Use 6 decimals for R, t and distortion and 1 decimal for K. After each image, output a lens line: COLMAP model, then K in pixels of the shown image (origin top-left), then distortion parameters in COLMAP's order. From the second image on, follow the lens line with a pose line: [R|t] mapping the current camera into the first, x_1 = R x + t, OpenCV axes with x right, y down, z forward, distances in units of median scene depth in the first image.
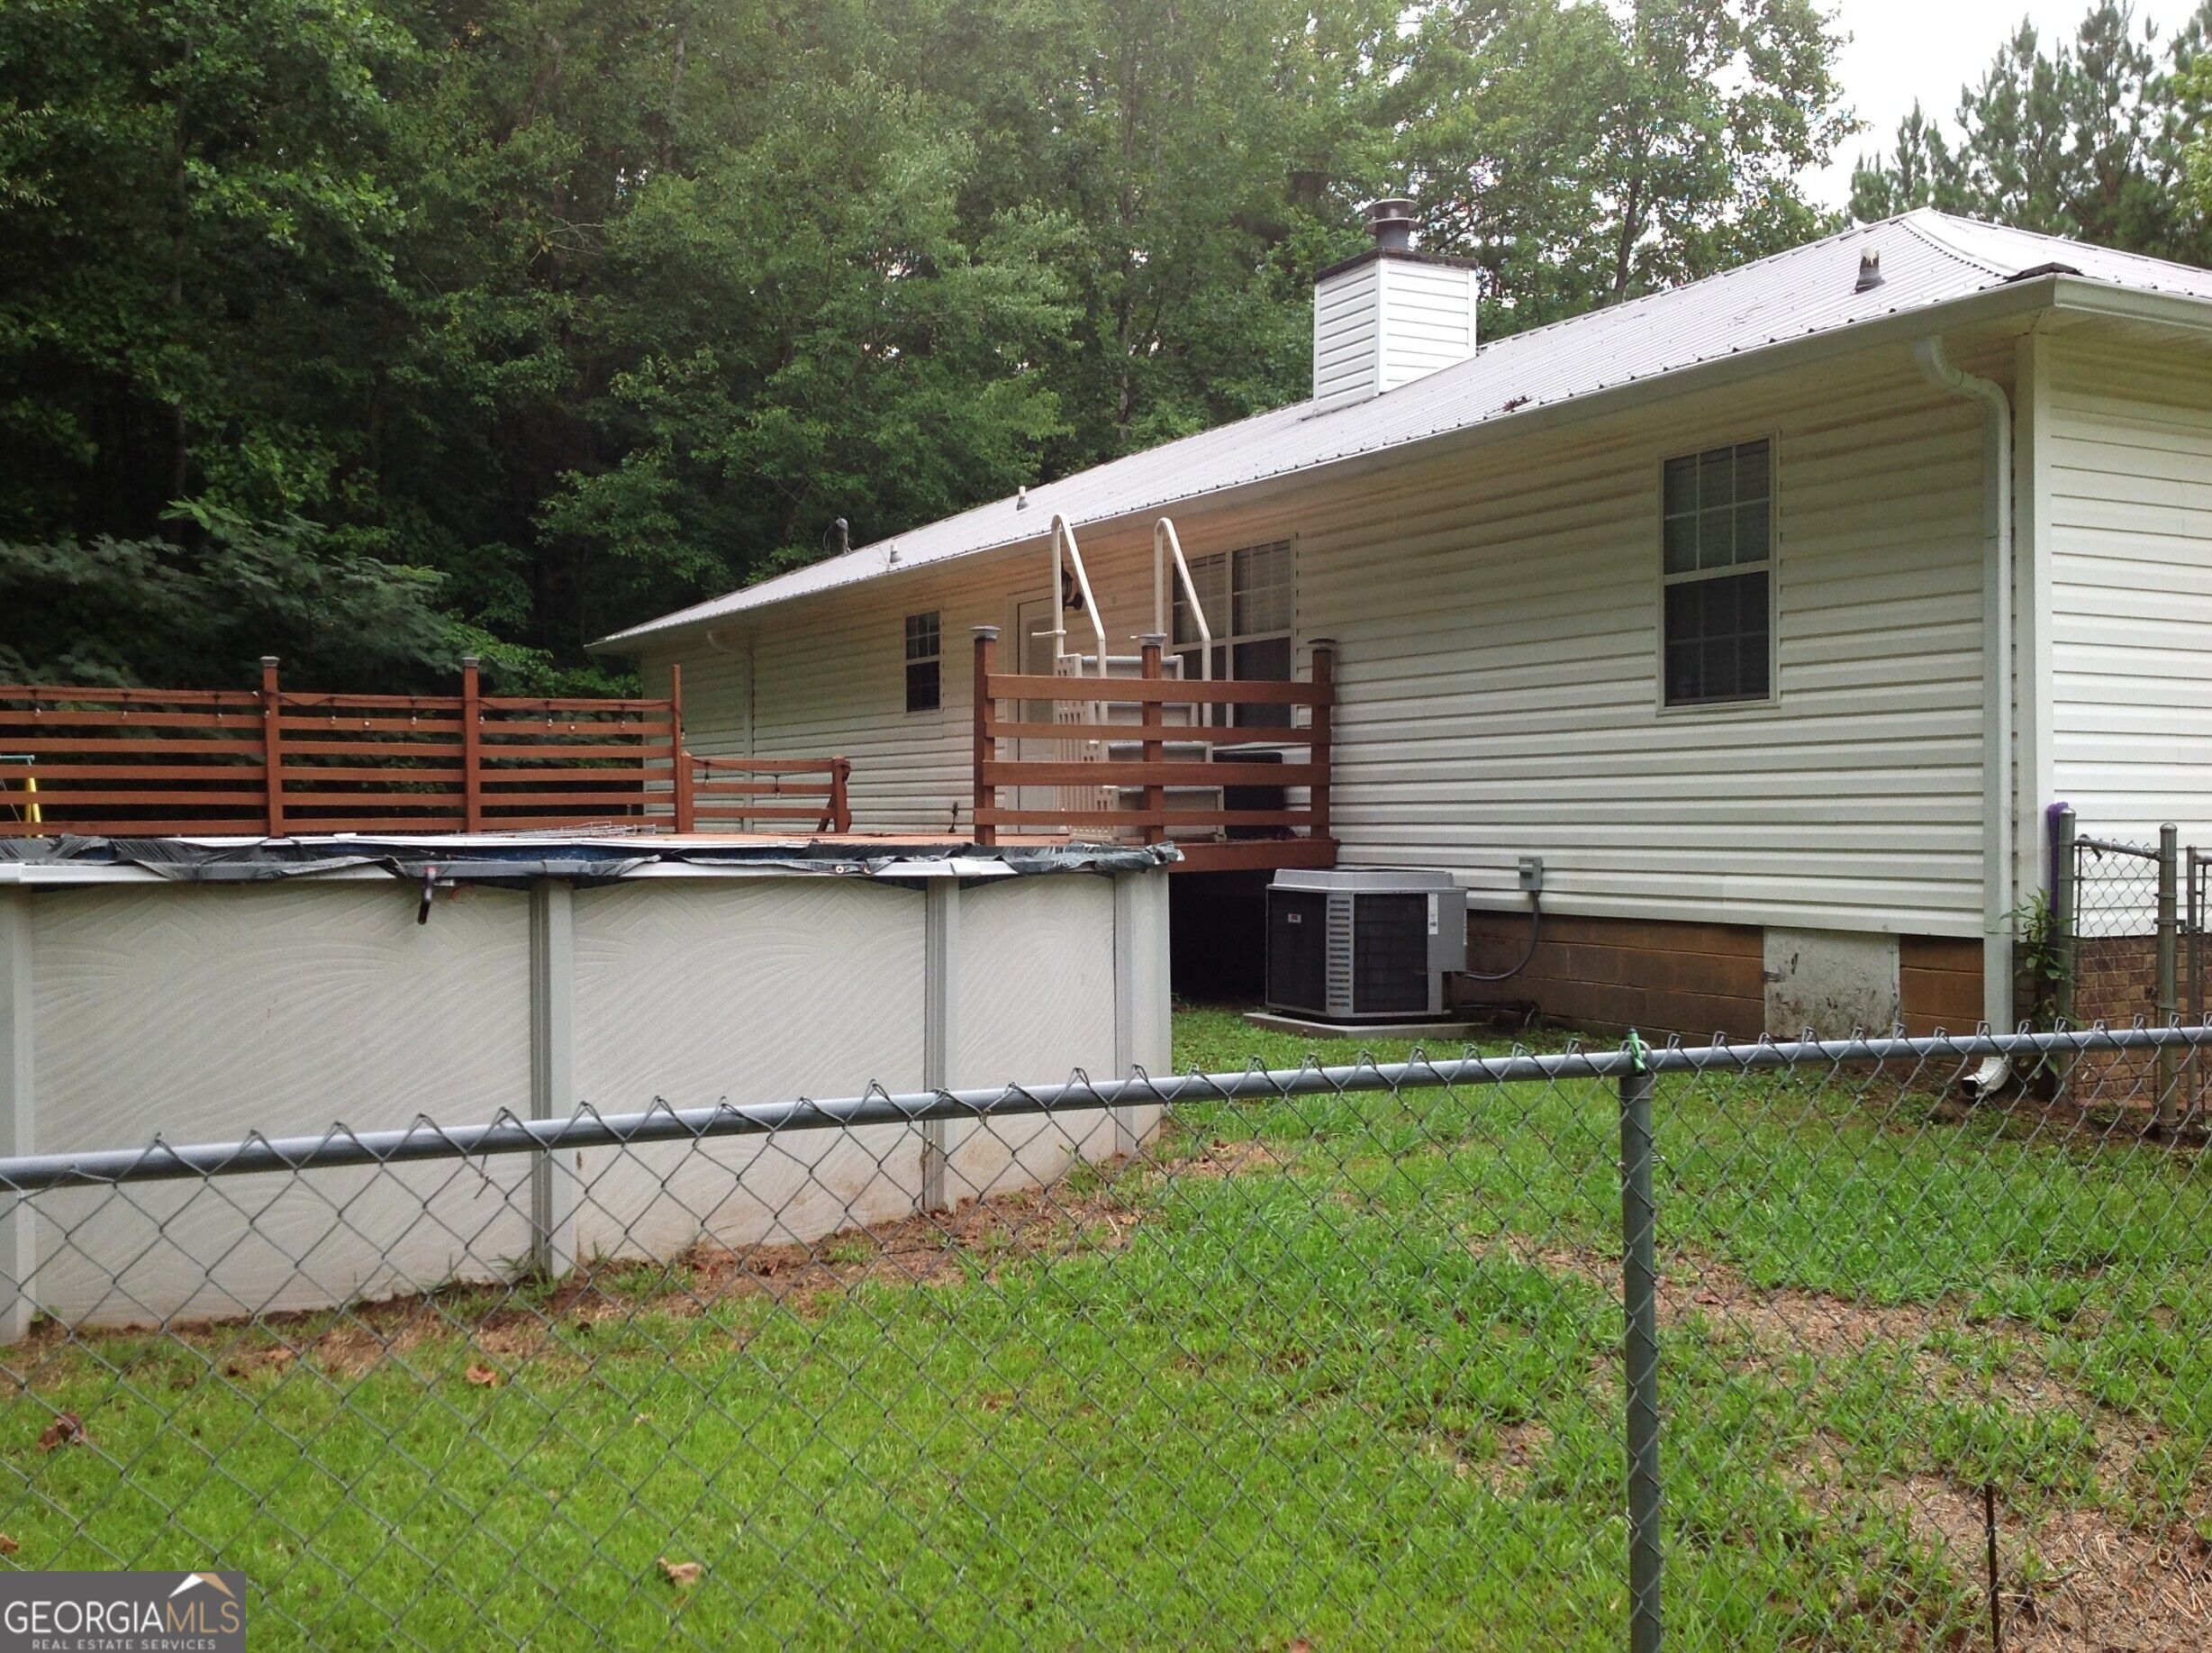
lens RADIAL K [[2217.7, 0, 1106.0], [0, 2217.7, 826.5], [0, 0, 1]] dist [0.249512, -0.601595]
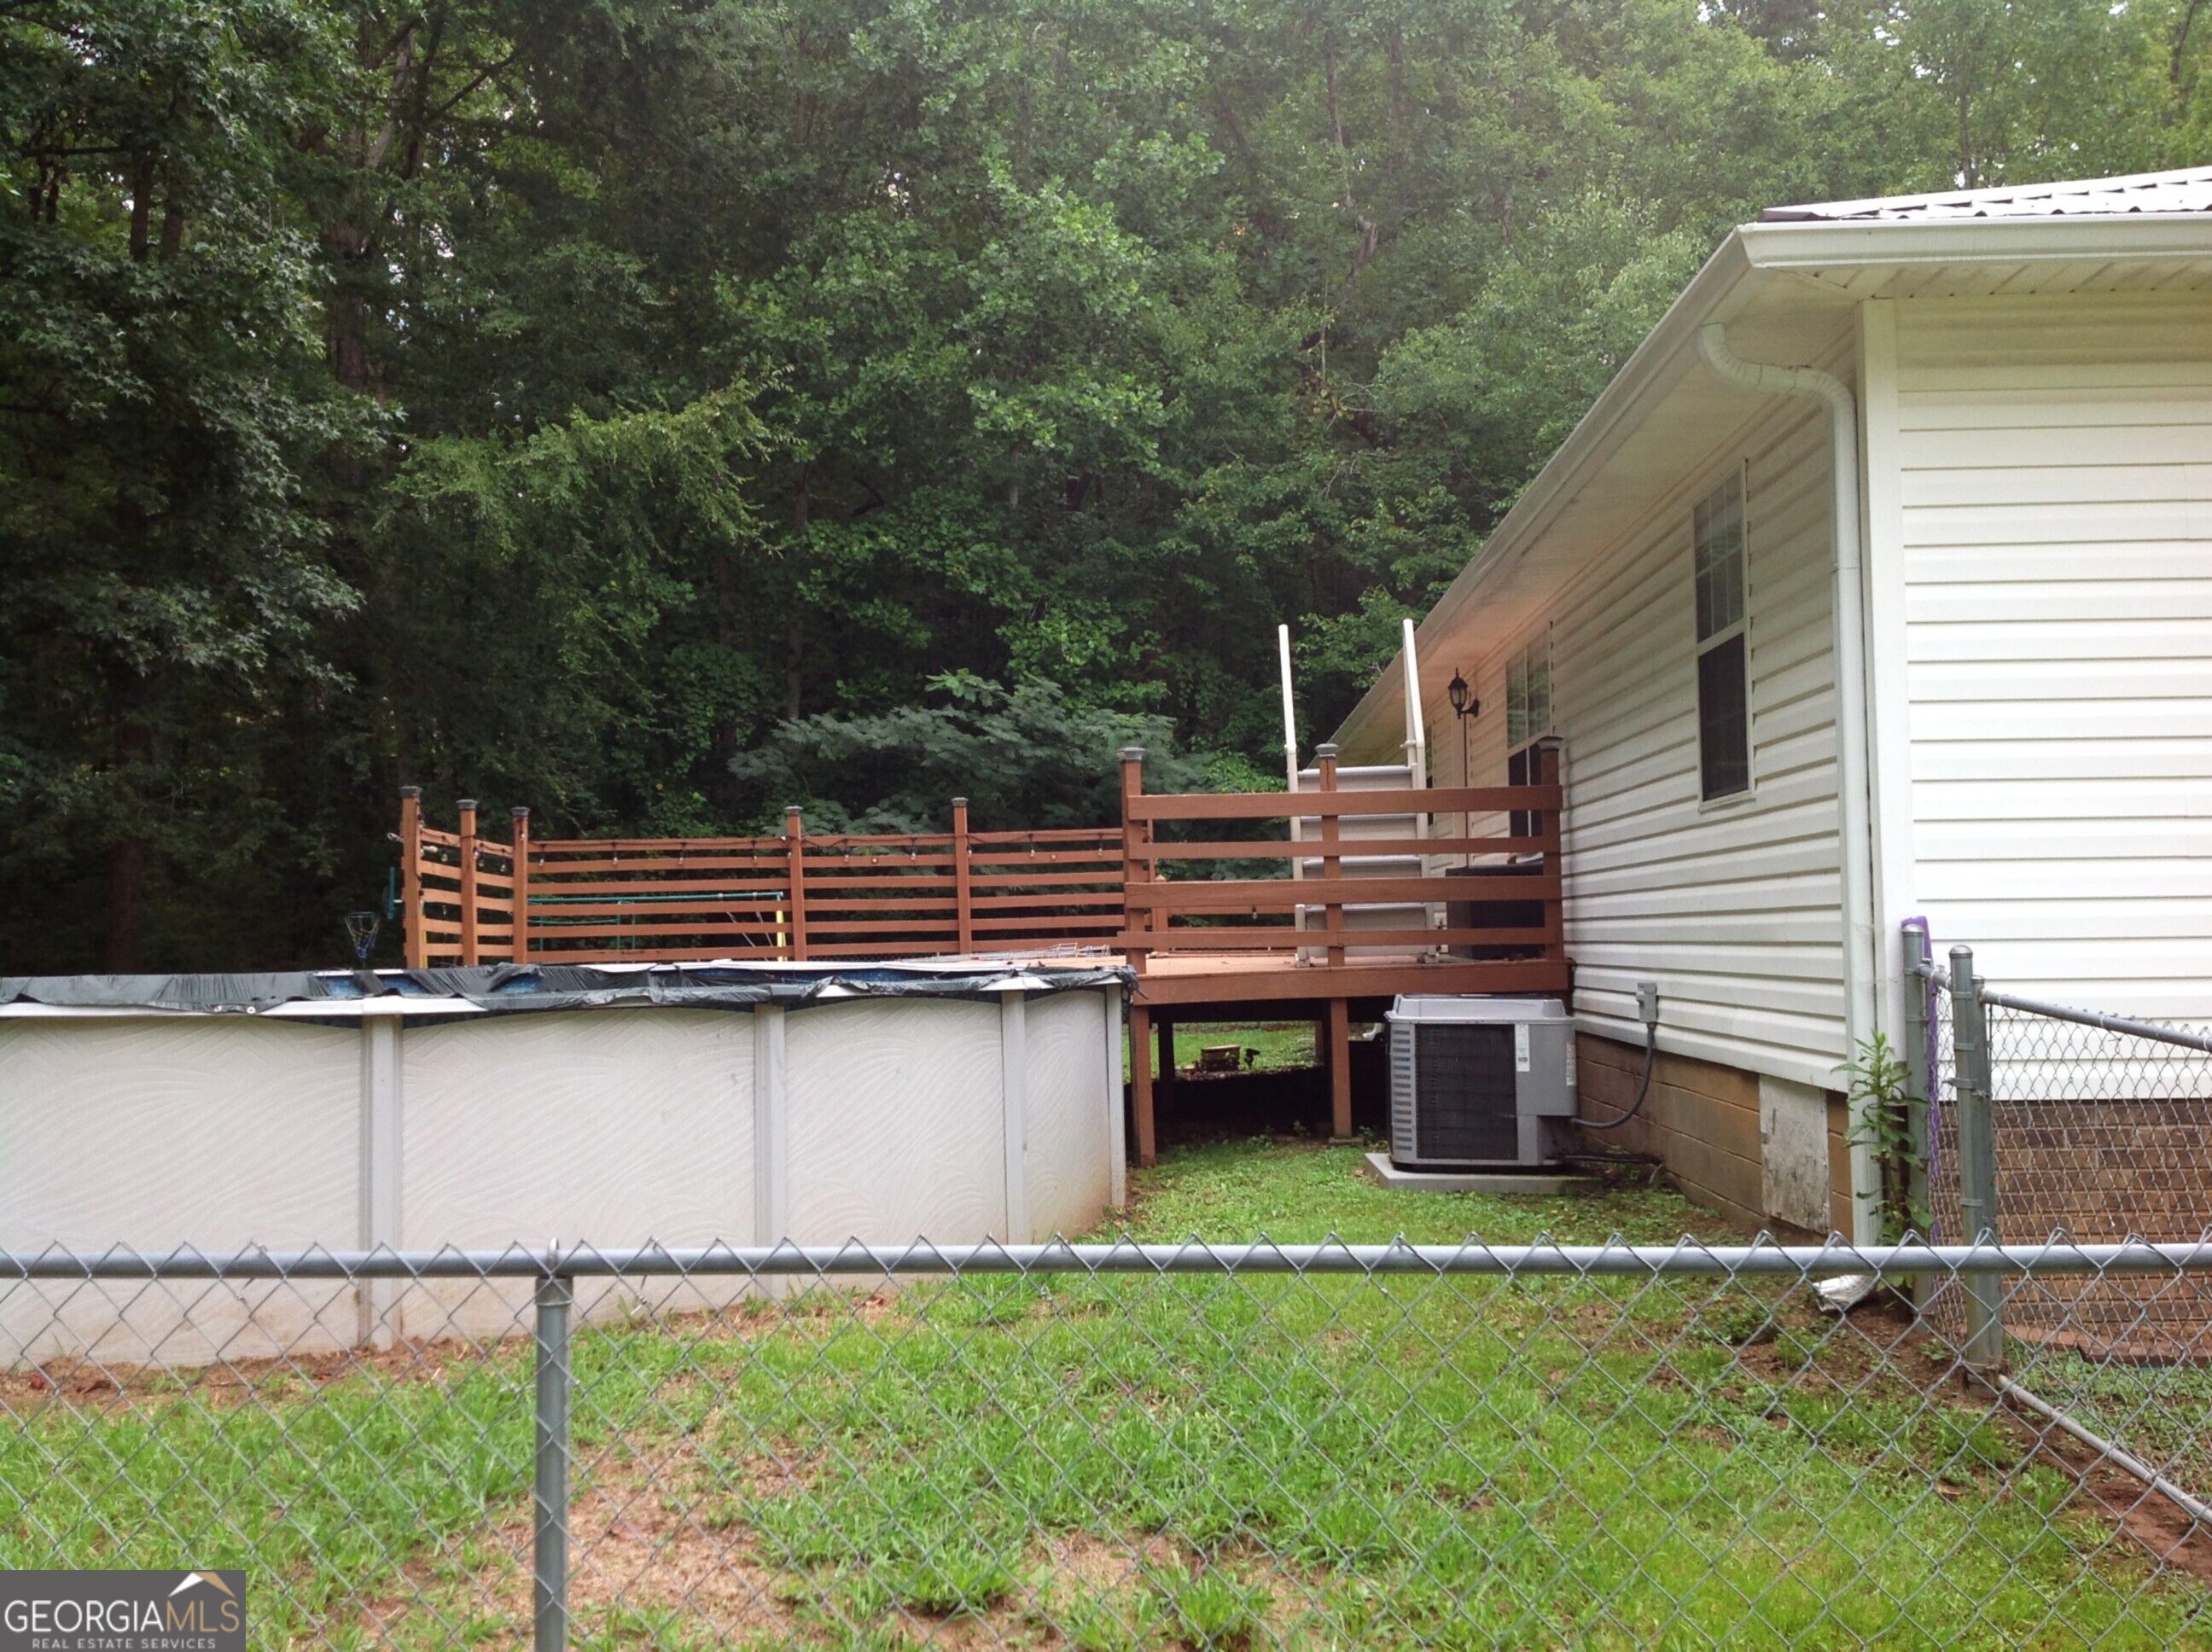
lens RADIAL K [[2092.8, 0, 1106.0], [0, 2092.8, 826.0], [0, 0, 1]] dist [0.097383, -0.021687]
pose [[0.850659, -0.038727, -0.524290, 0.387629], [0.011309, 0.998400, -0.055398, -0.003205], [0.525597, 0.041196, 0.849736, 0.185432]]
